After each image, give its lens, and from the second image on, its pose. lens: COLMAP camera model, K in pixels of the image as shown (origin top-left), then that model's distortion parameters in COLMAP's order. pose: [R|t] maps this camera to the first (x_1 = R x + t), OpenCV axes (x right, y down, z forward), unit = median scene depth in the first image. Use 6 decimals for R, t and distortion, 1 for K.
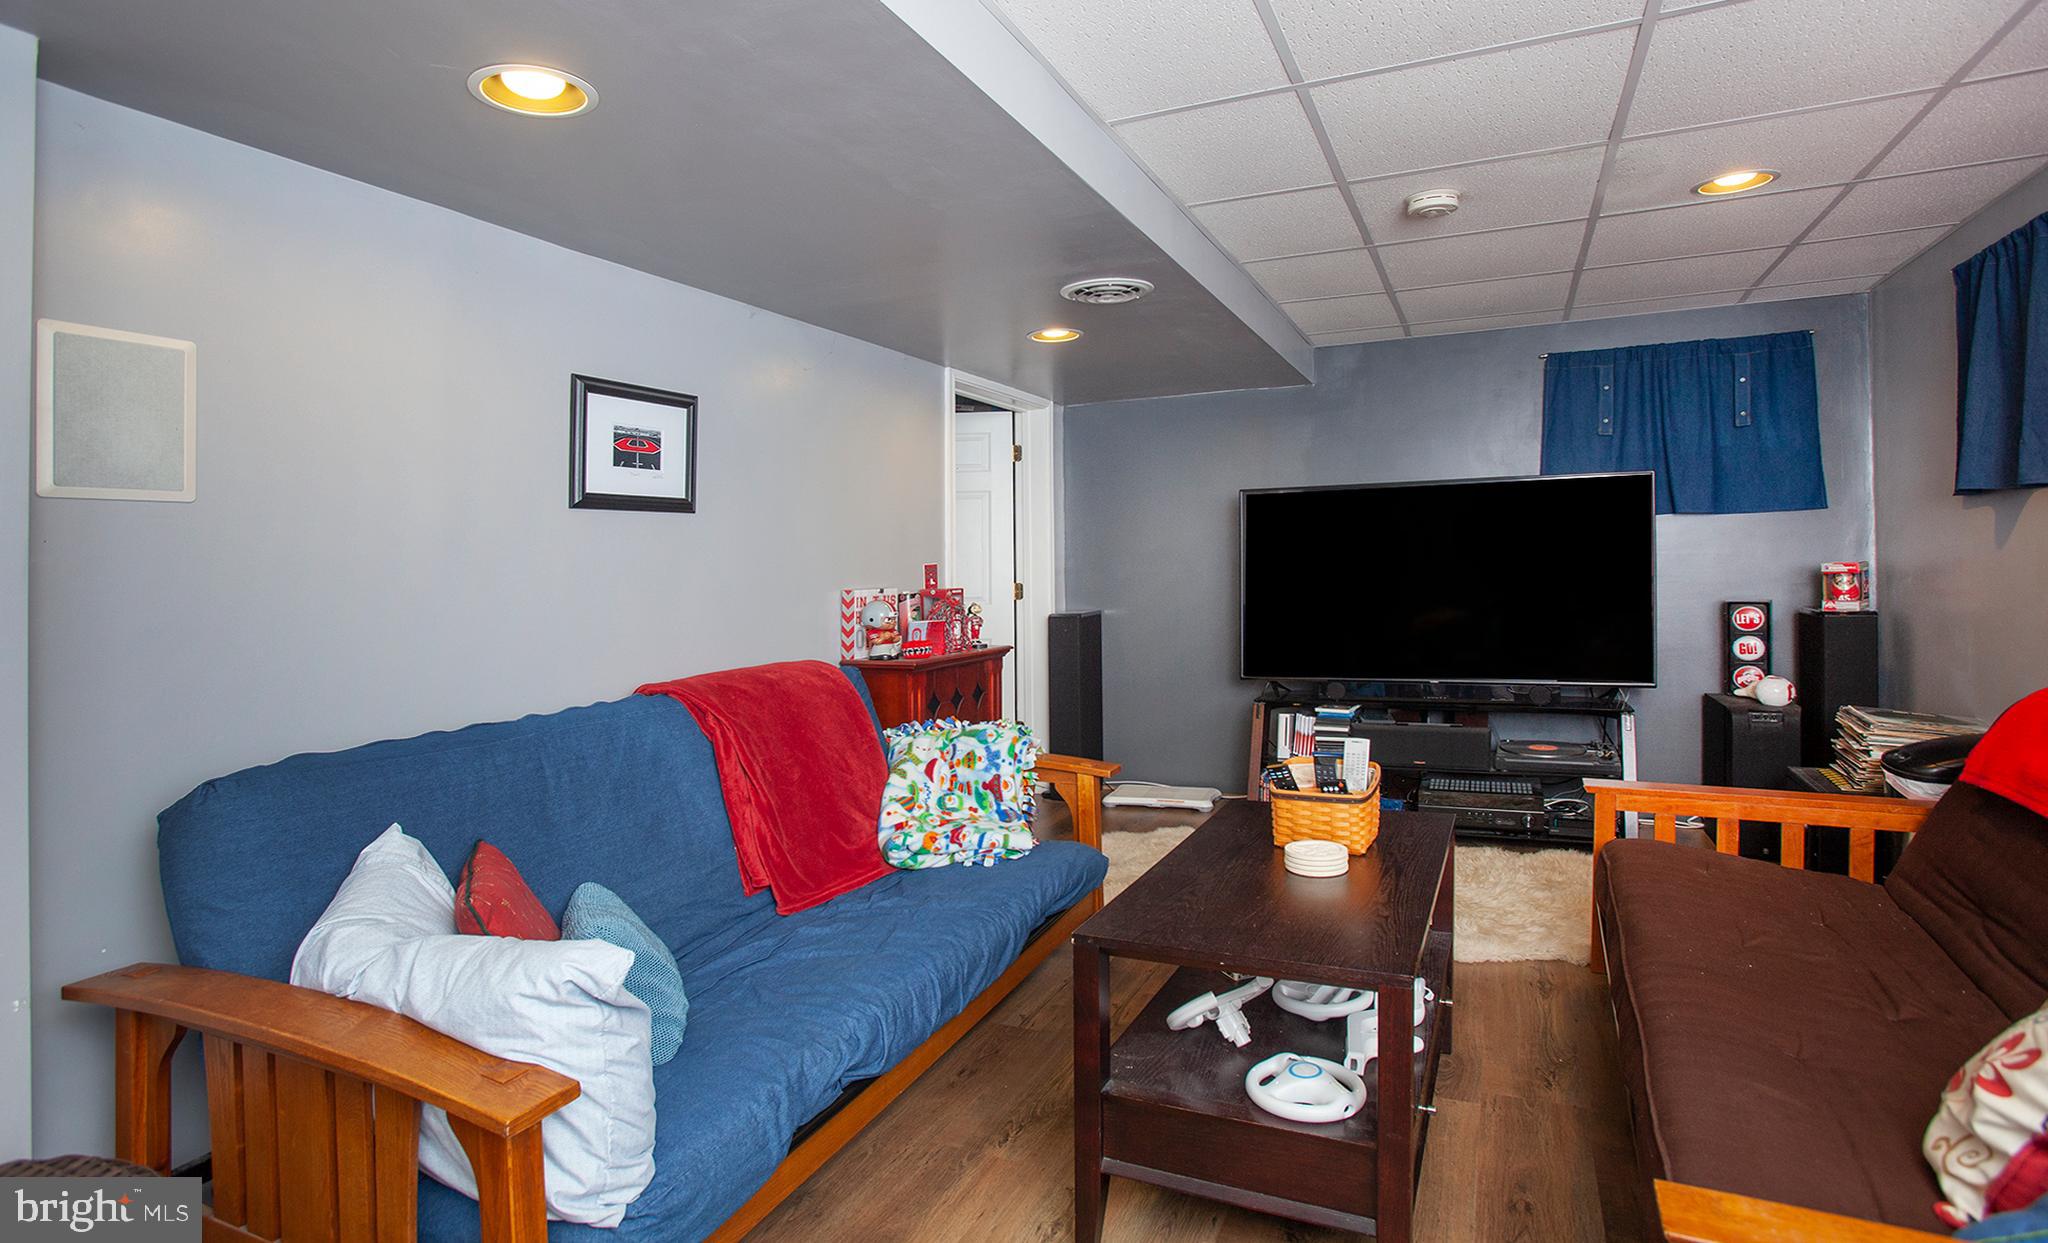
lens RADIAL K [[1038.8, 0, 1024.0], [0, 1038.8, 621.5], [0, 0, 1]] dist [-0.086860, 0.000123]
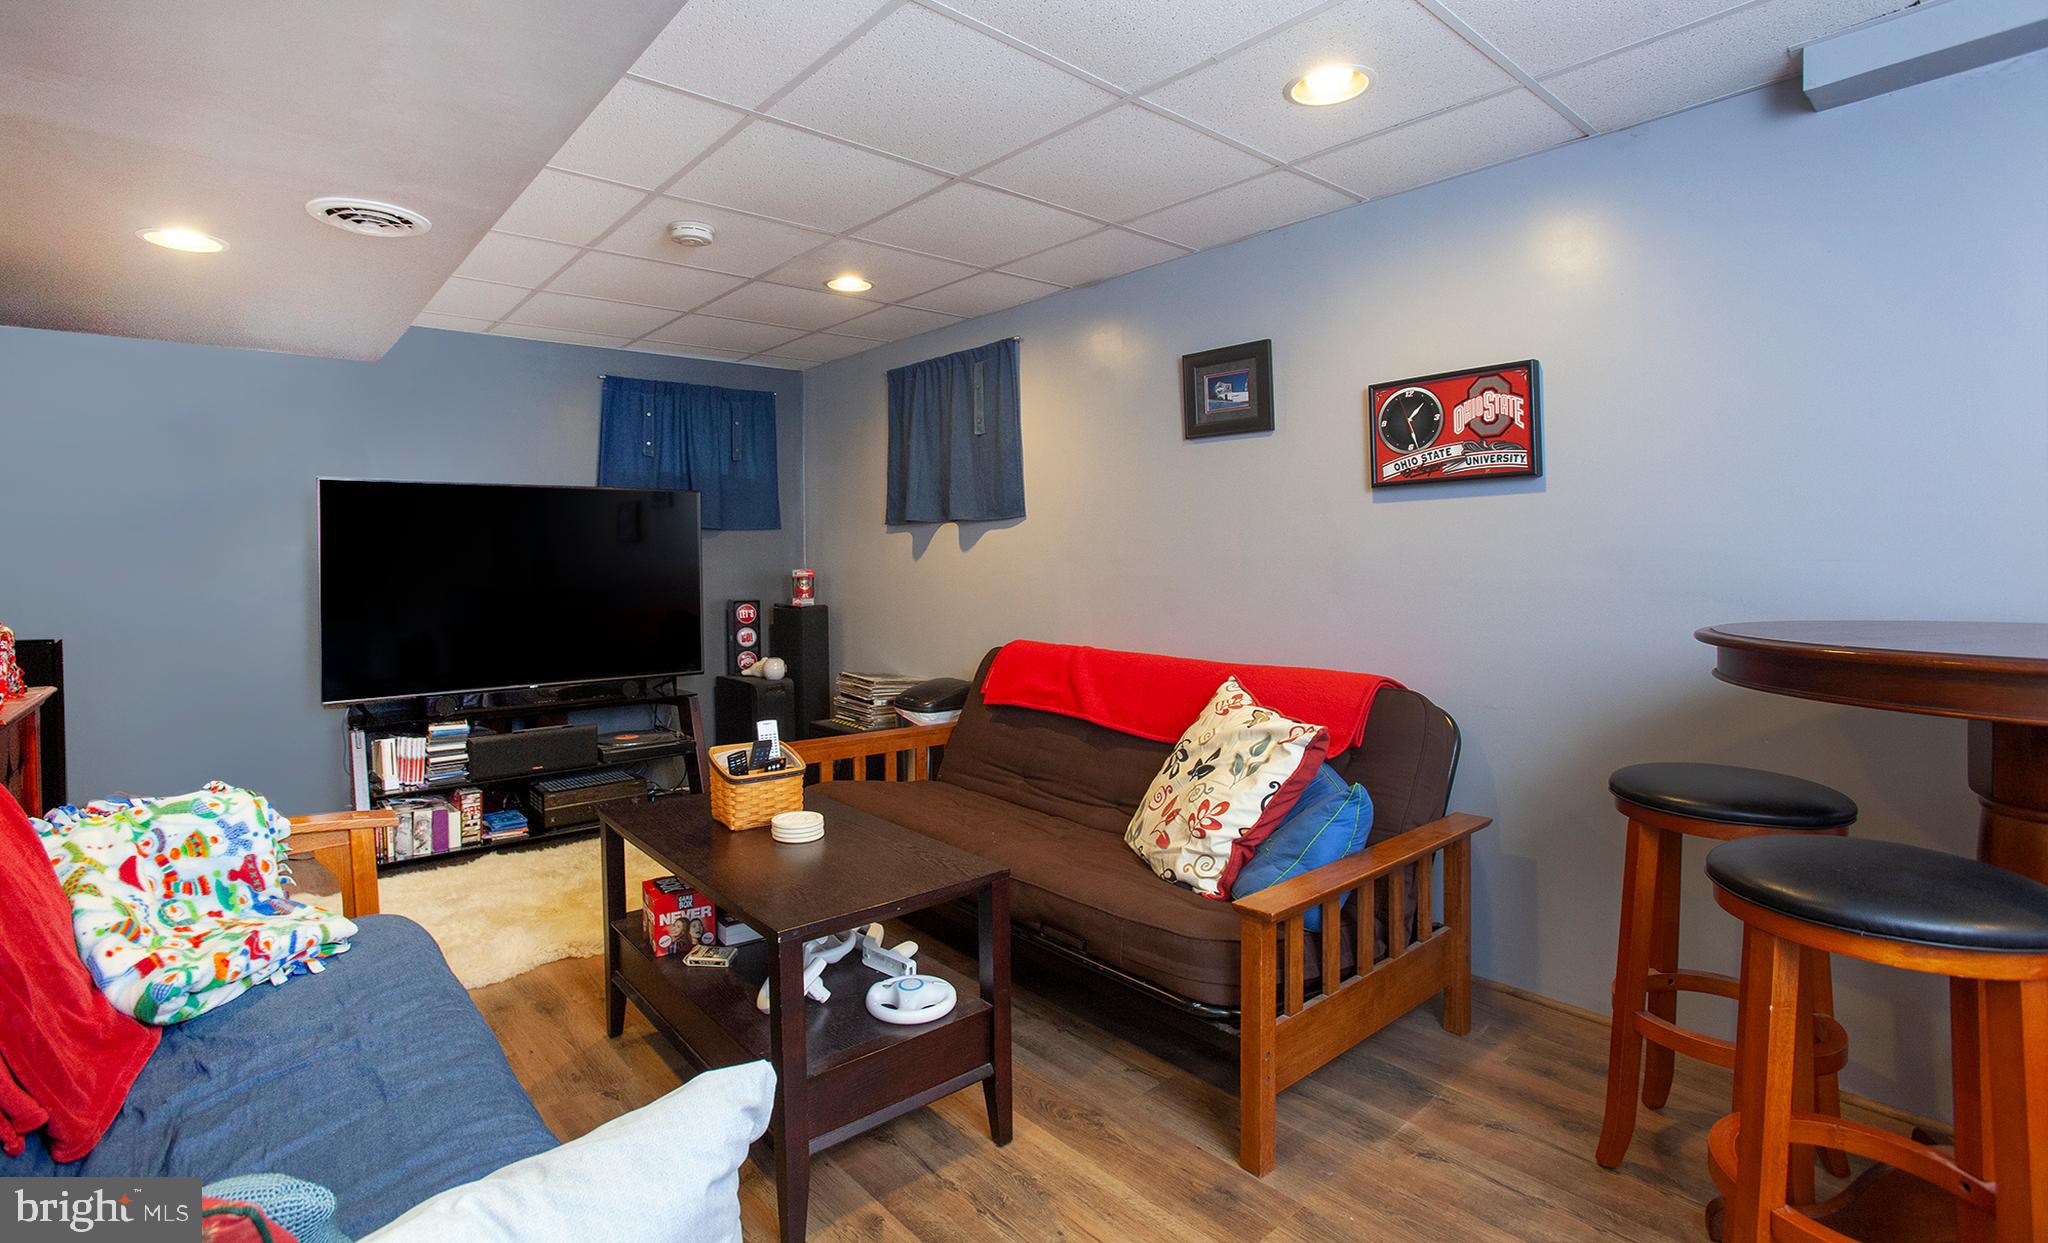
lens RADIAL K [[981.6, 0, 1025.6], [0, 981.6, 649.3], [0, 0, 1]] dist [-0.000745, 0.000167]
pose [[0.415067, -0.064173, 0.907525, -0.404997], [0.051540, 0.997566, 0.046968, 0.002310], [-0.908330, 0.027279, 0.417364, 0.228951]]
